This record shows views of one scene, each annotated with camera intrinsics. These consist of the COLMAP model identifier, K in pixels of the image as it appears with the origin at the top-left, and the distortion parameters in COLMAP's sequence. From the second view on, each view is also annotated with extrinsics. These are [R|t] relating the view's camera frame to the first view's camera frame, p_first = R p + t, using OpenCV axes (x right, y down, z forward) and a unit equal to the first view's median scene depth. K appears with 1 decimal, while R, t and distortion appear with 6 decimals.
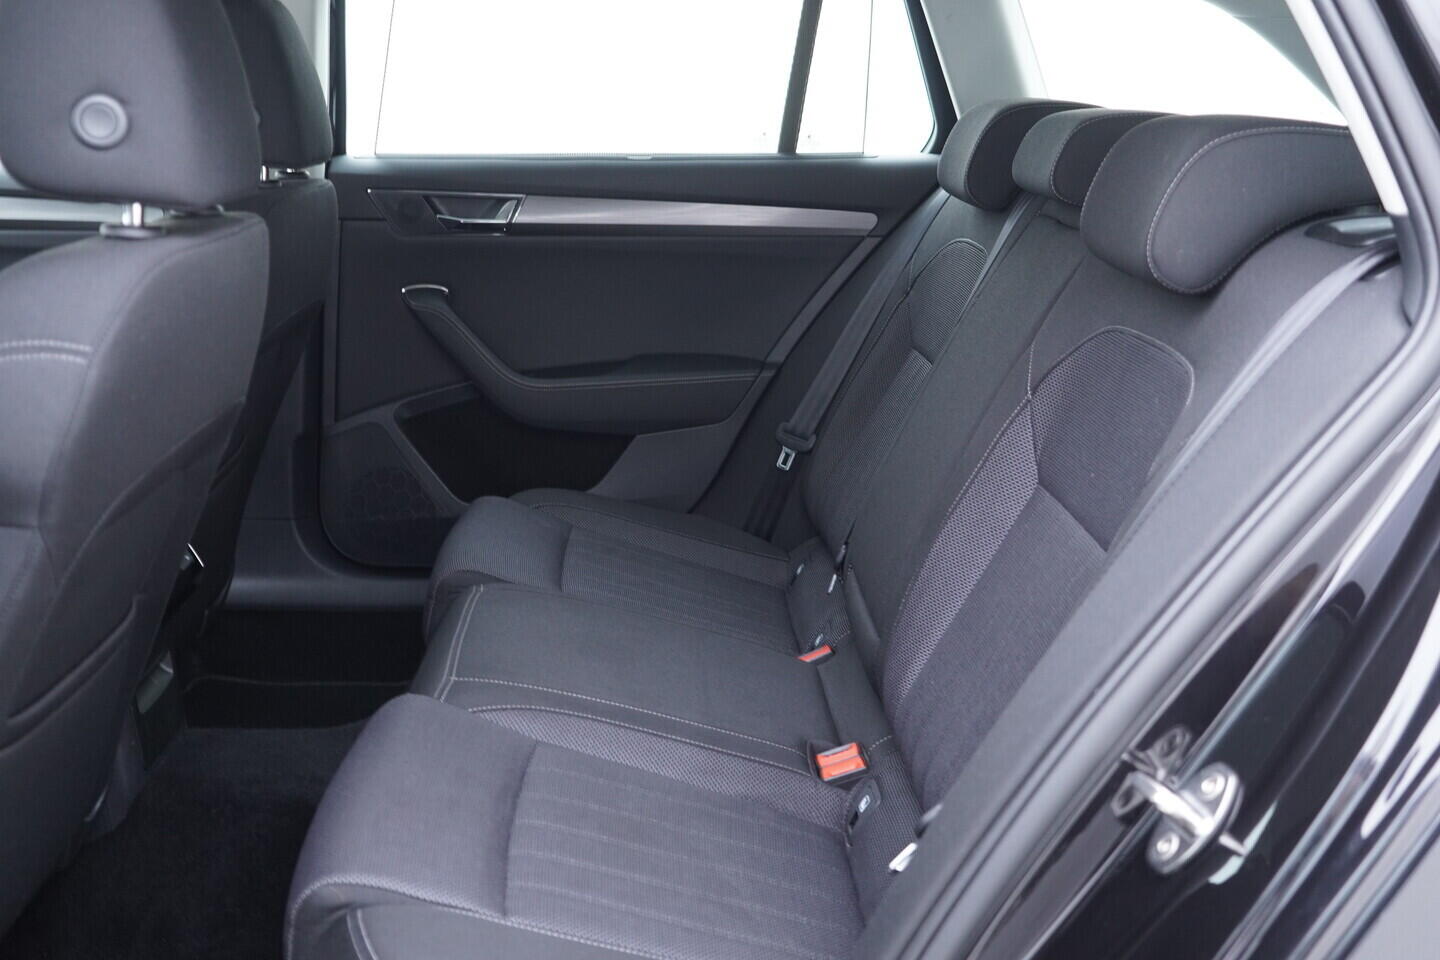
lens RADIAL K [[1521.2, 0, 720.0], [0, 1521.2, 480.0], [0, 0, 1]] dist [-0.007480, 0.034522]
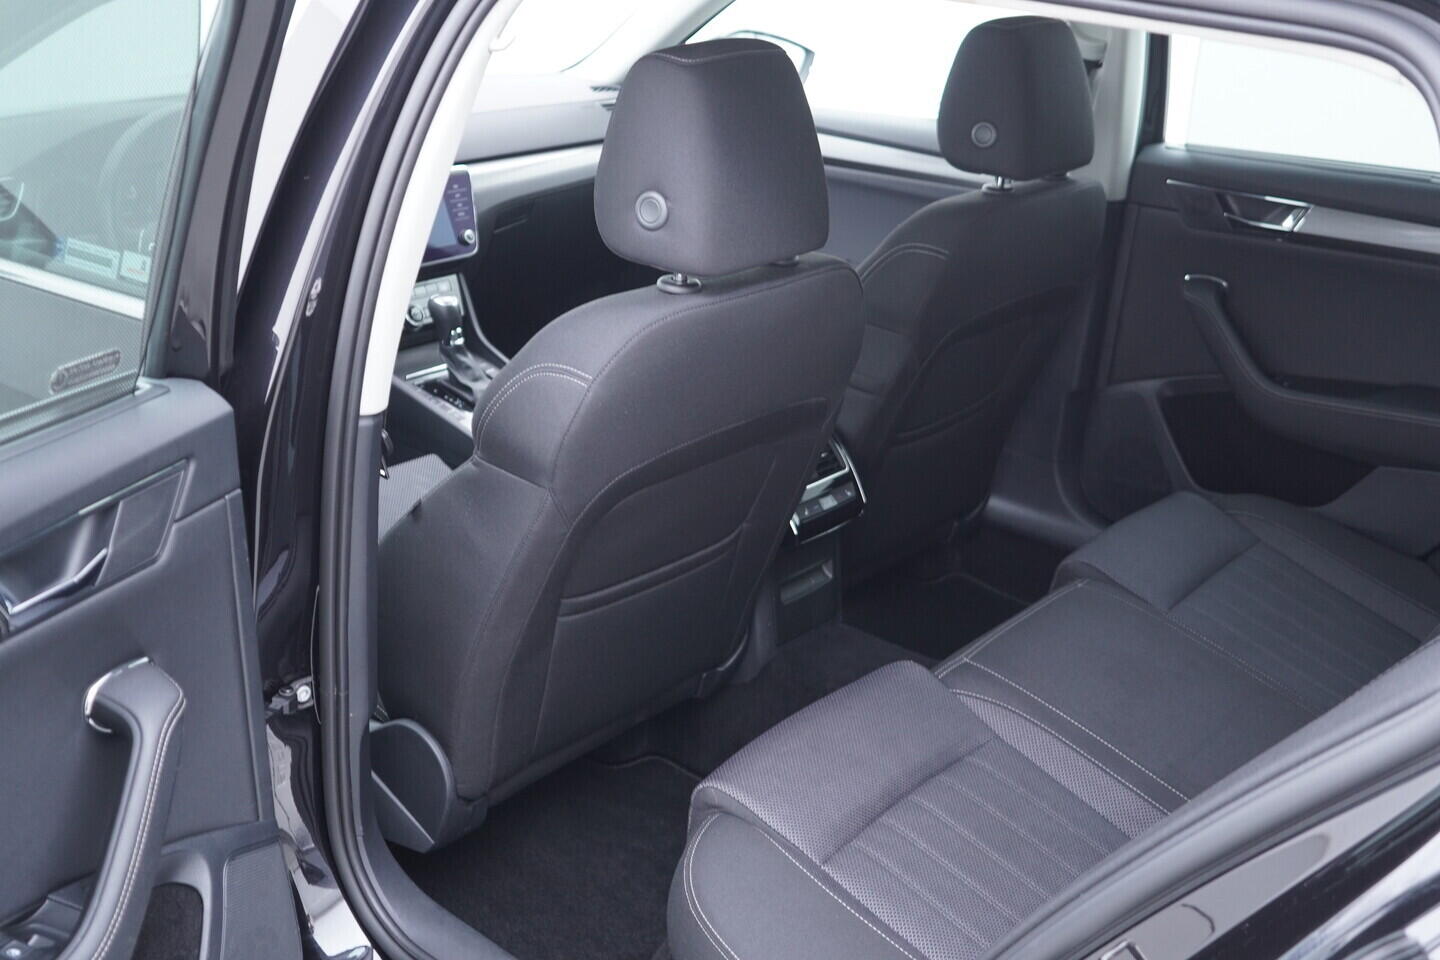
lens RADIAL K [[1521.2, 0, 720.0], [0, 1521.2, 480.0], [0, 0, 1]] dist [-0.007480, 0.034522]
pose [[0.724835, 0.253076, -0.640755, 0.271998], [-0.183331, 0.967403, 0.174703, -0.116777], [0.664081, -0.009161, 0.747604, 0.002615]]
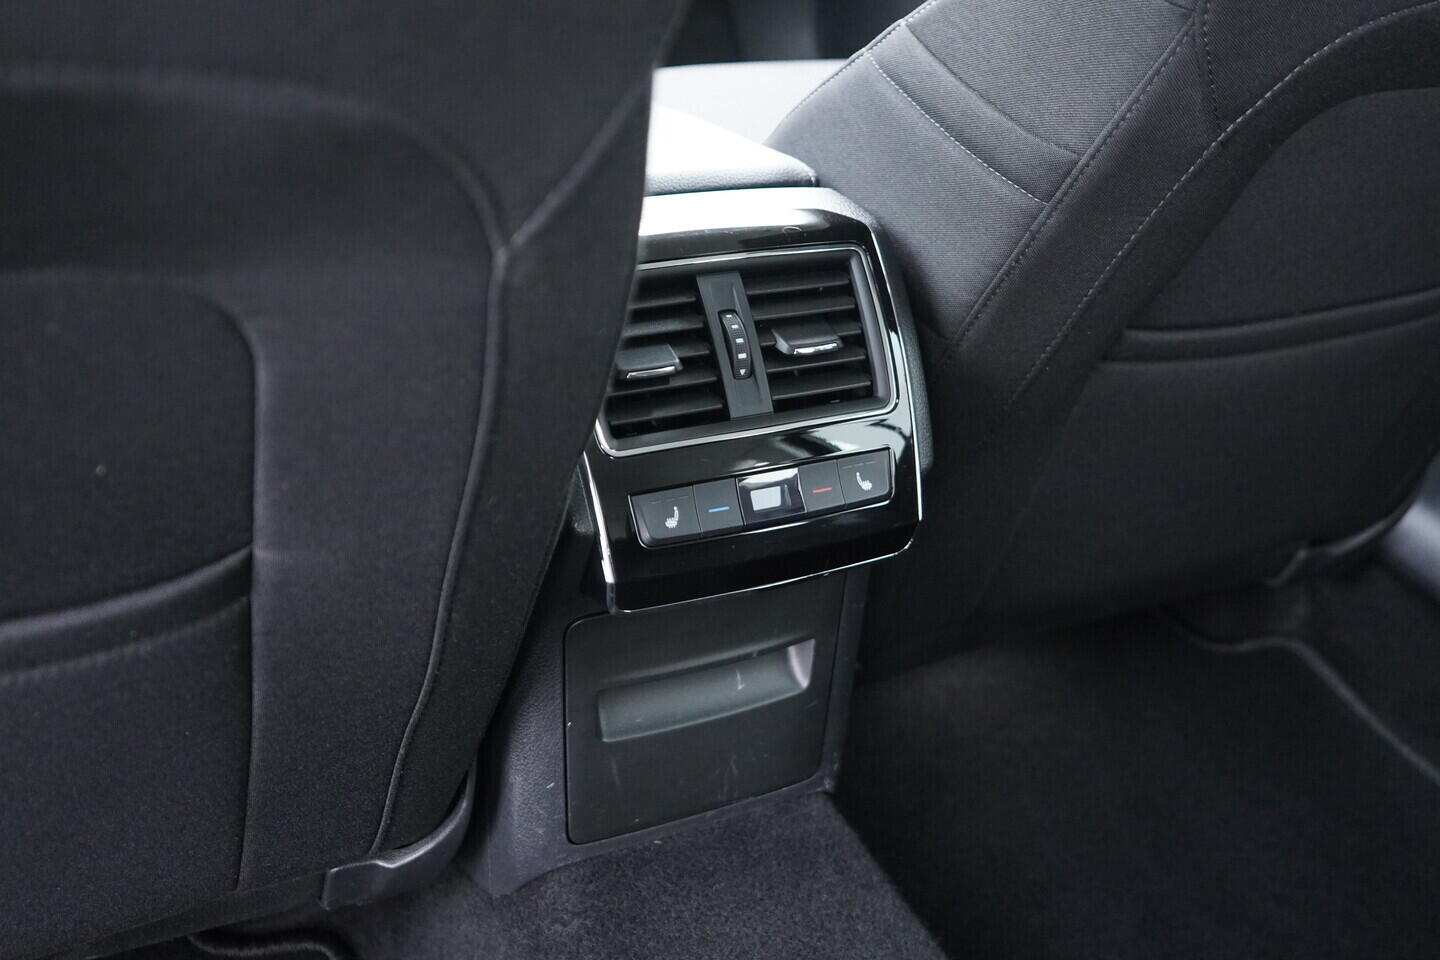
lens RADIAL K [[1521.2, 0, 720.0], [0, 1521.2, 480.0], [0, 0, 1]] dist [-0.007480, 0.034522]
pose [[0.419891, 0.515408, -0.747025, -0.056135], [-0.336314, 0.852864, 0.399395, -0.069216], [0.842962, 0.083533, 0.531449, 0.566767]]
